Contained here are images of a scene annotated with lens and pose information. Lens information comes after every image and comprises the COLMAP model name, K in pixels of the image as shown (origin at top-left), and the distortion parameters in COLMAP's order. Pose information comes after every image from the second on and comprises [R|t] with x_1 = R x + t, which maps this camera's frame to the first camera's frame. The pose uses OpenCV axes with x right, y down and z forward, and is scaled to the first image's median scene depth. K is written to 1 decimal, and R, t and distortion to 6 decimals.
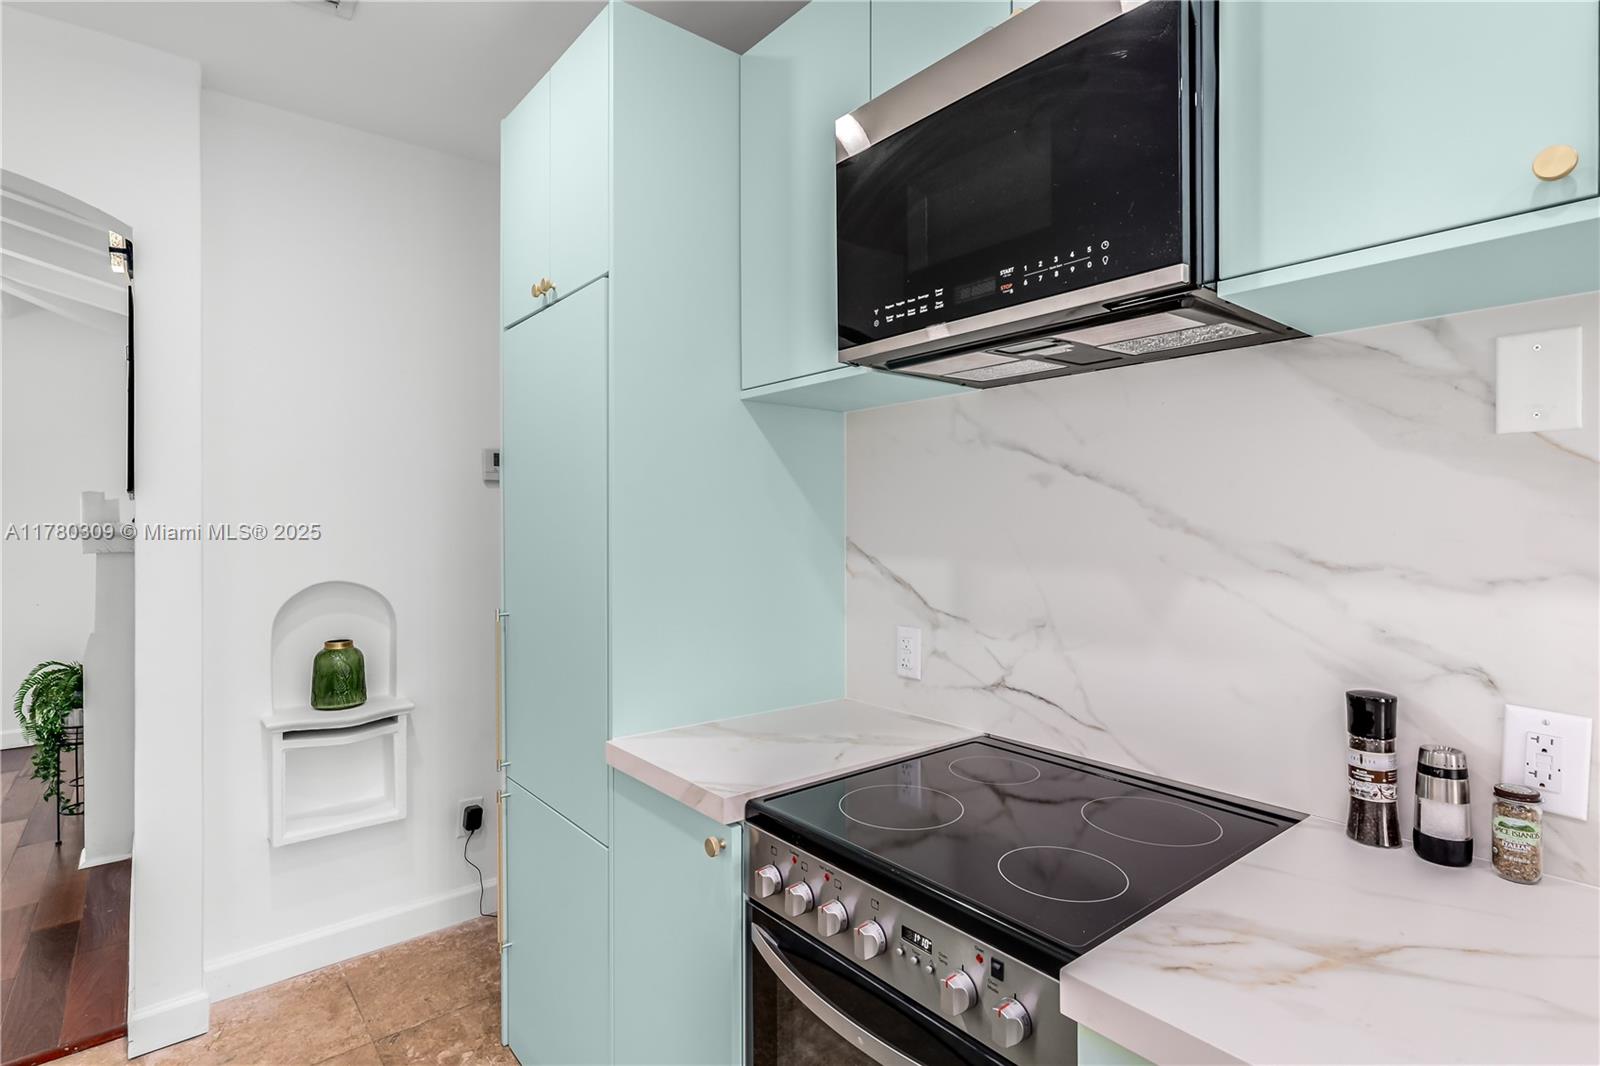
lens RADIAL K [[781.4, 0, 789.3], [0, 781.4, 519.6], [0, 0, 1]] dist [0.006555, -0.001459]
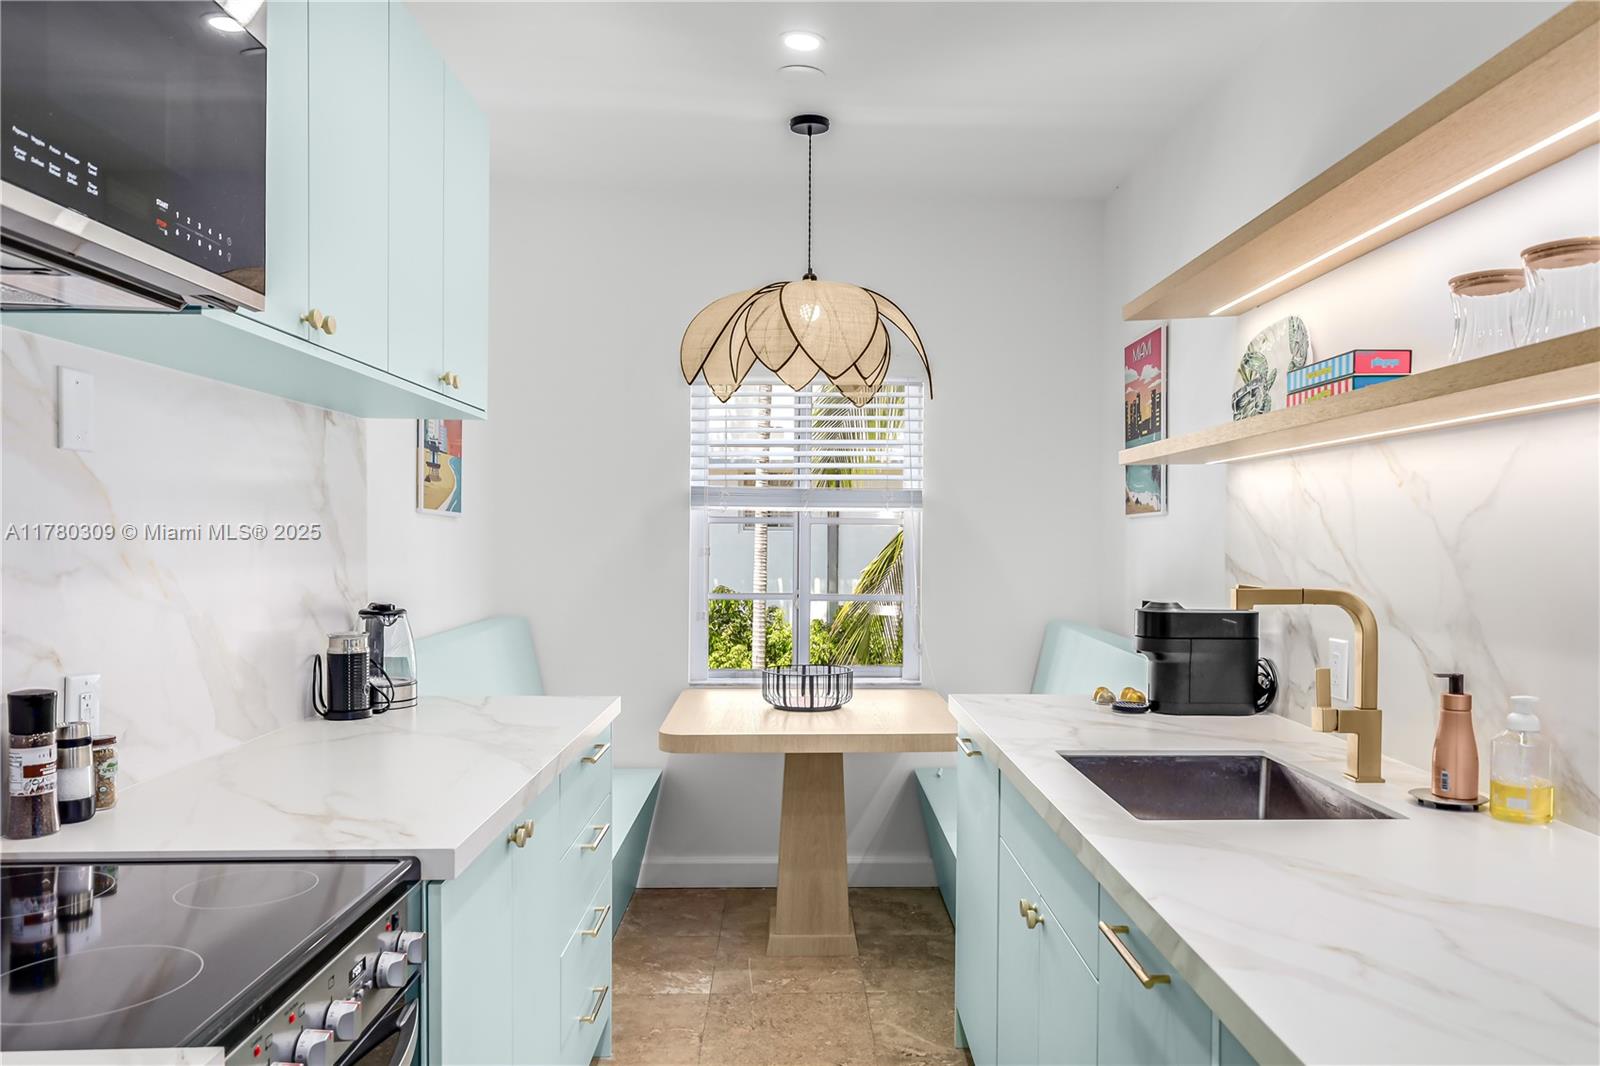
lens RADIAL K [[1128.2, 0, 823.7], [0, 1128.2, 554.4], [0, 0, 1]] dist [0.013926, 0.002067]
pose [[-0.788272, -0.015145, 0.615141, -0.664873], [-0.006818, 0.999851, 0.015880, 0.008713], [-0.615289, 0.008324, -0.788257, 1.039094]]
